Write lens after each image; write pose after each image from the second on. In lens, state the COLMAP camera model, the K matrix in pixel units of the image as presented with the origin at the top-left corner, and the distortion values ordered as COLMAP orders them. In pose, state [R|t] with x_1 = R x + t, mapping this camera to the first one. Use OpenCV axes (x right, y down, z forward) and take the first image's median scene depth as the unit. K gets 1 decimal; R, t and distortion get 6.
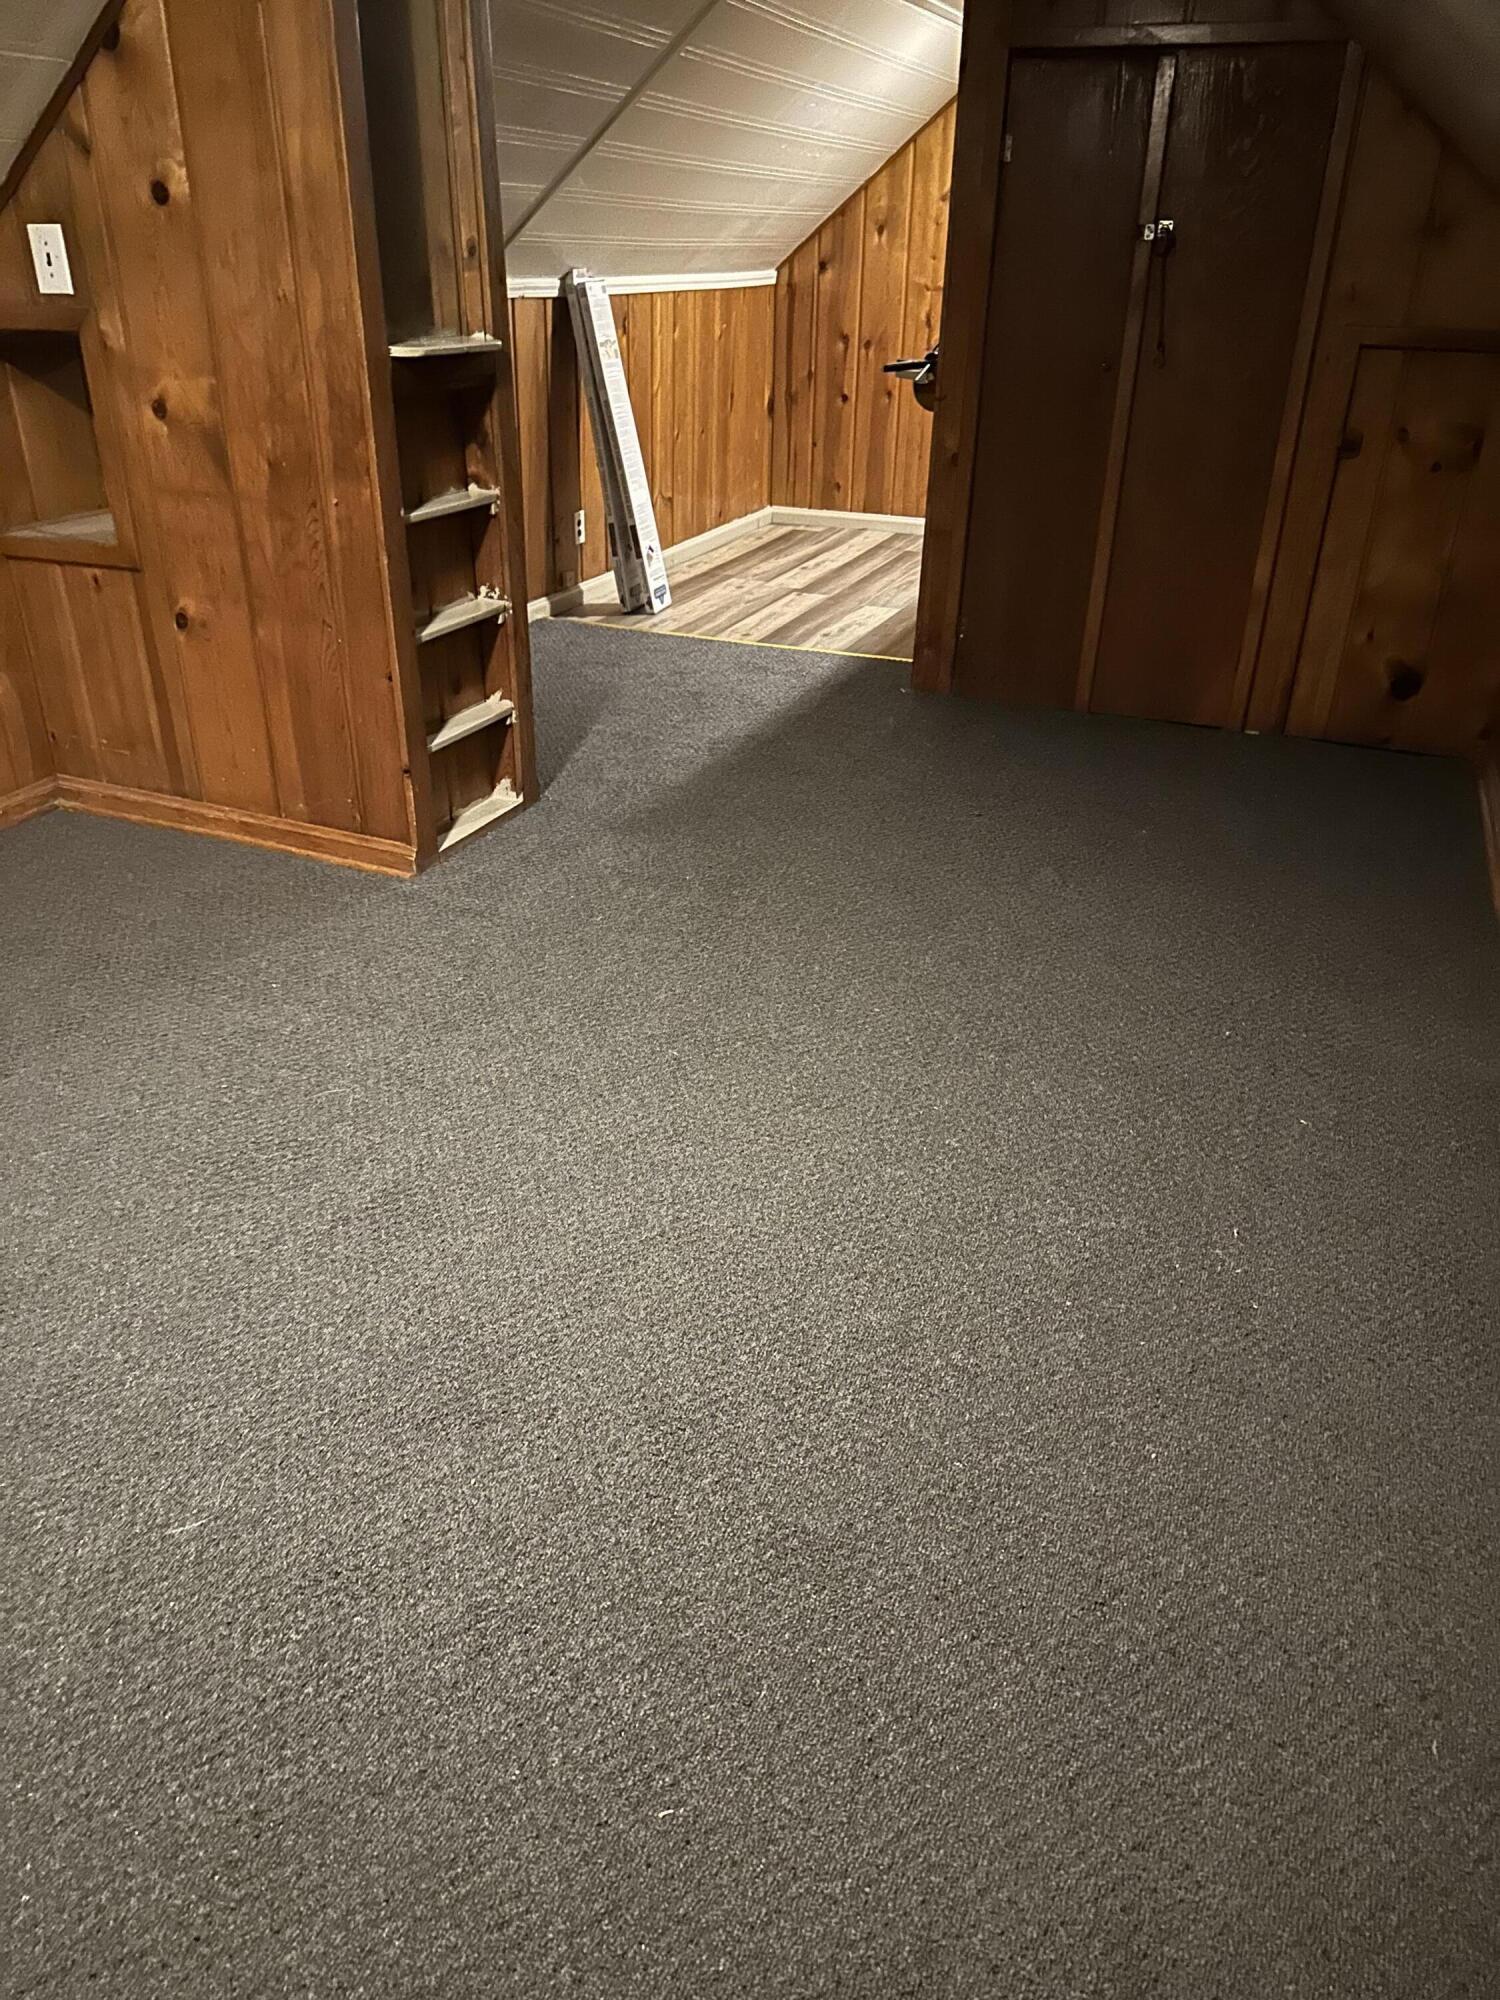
lens RADIAL K [[1416.3, 0, 738.2], [0, 1416.3, 1005.3], [0, 0, 1]] dist [0.037801, -0.046657]
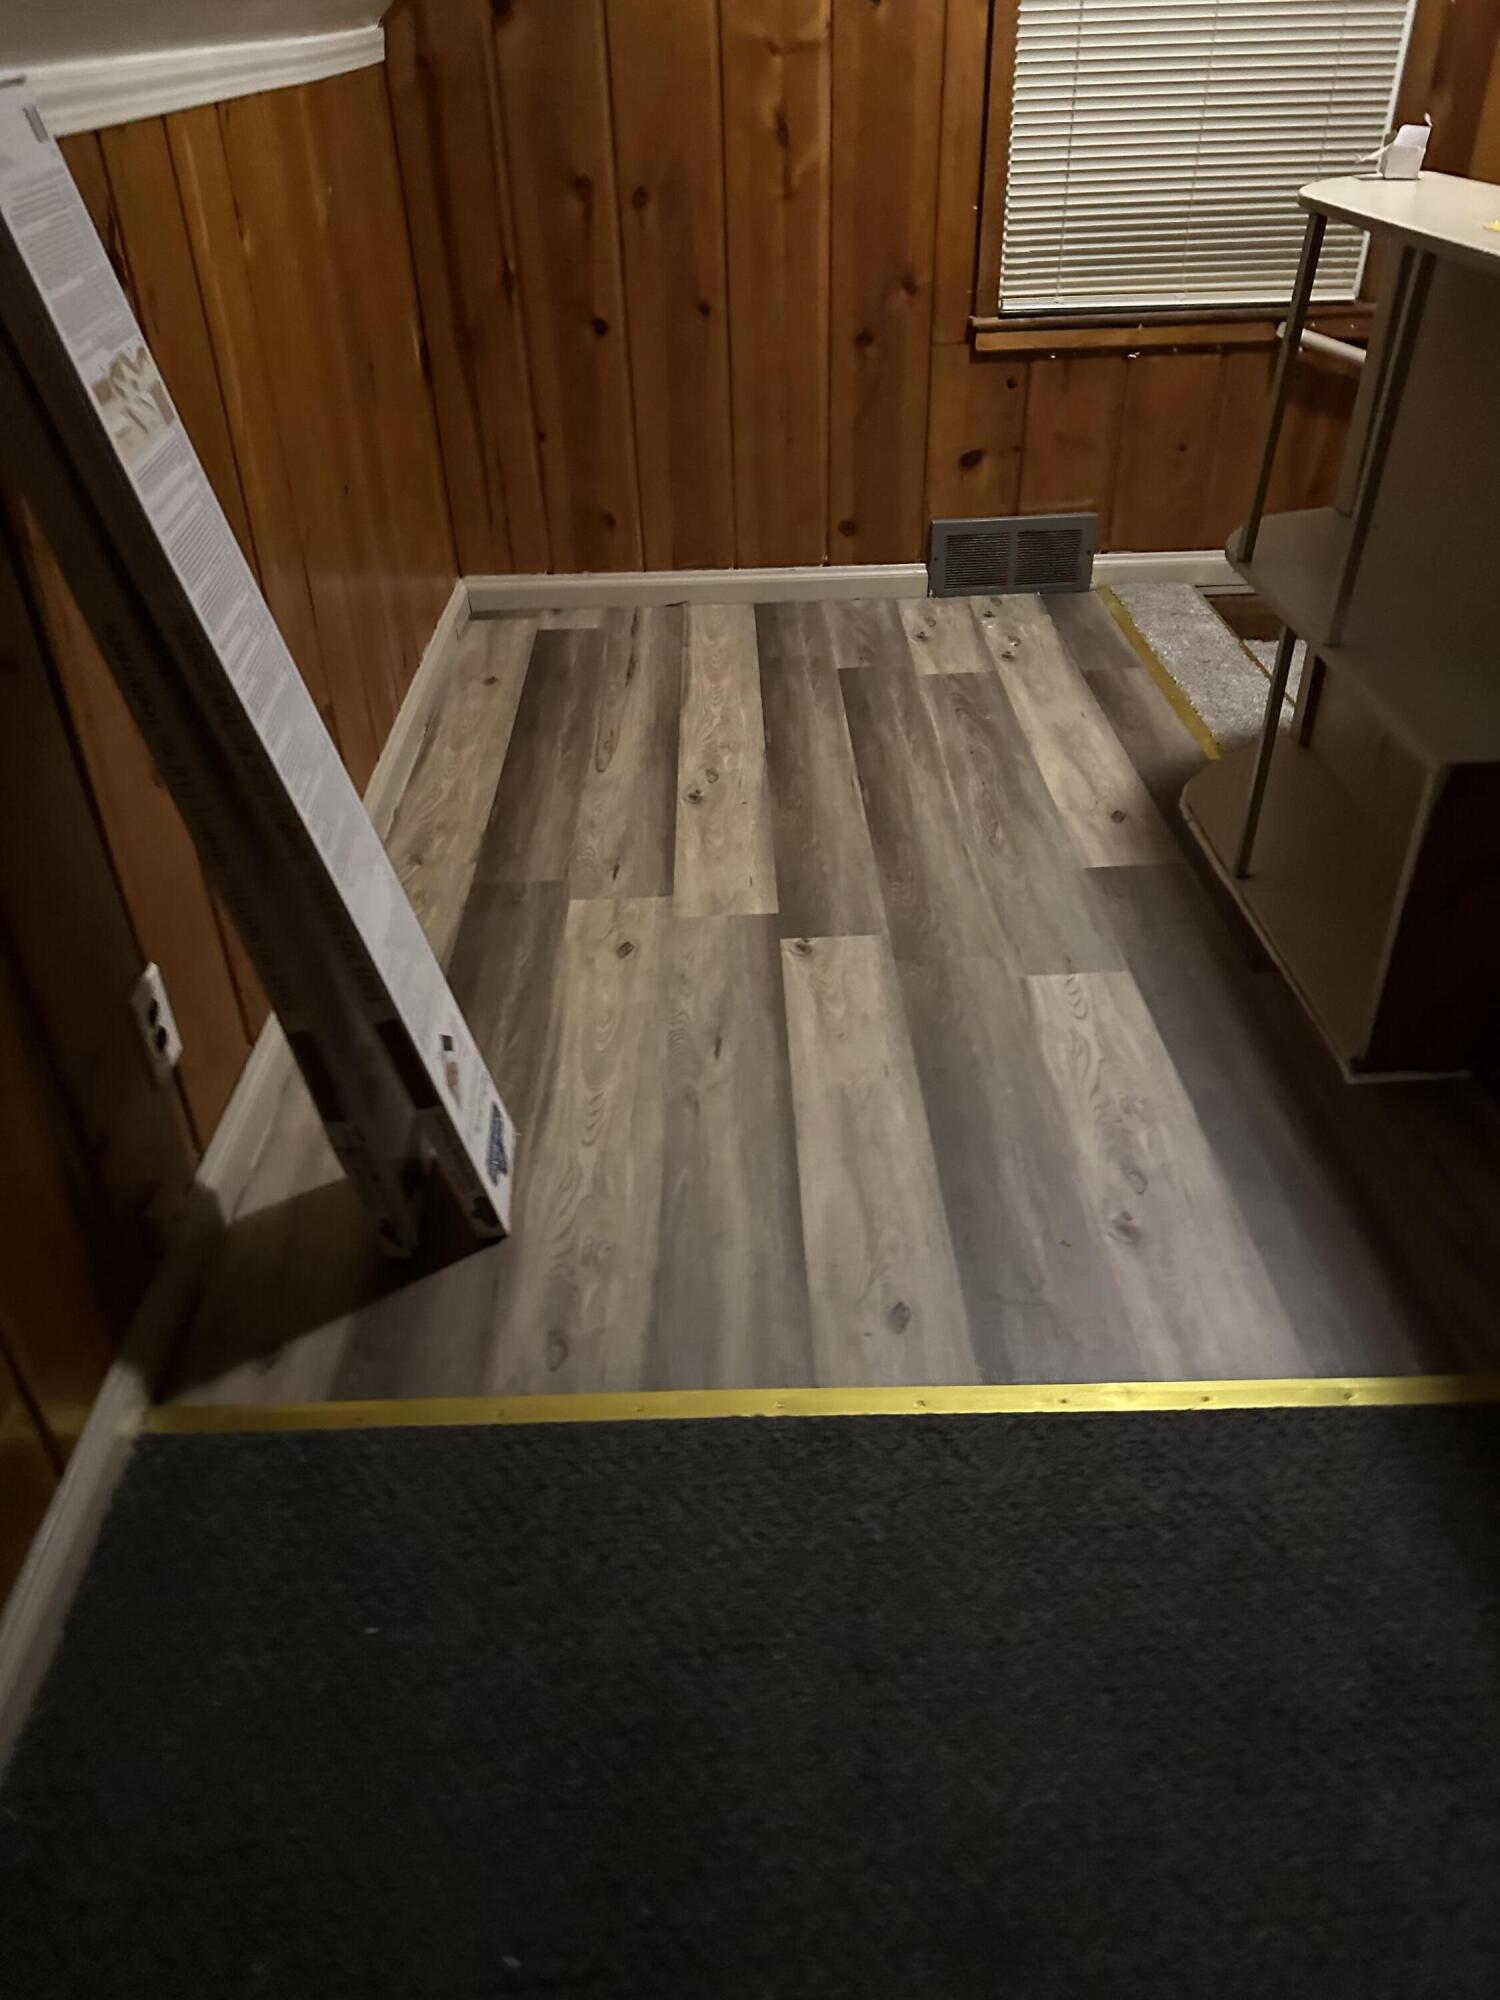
lens RADIAL K [[1416.3, 0, 763.4], [0, 1416.3, 987.4], [0, 0, 1]] dist [0.037801, -0.046657]
pose [[0.909551, -0.269019, 0.316772, -0.073363], [0.232155, 0.961101, 0.149628, -0.290621], [-0.344703, -0.062554, 0.936625, 0.570861]]
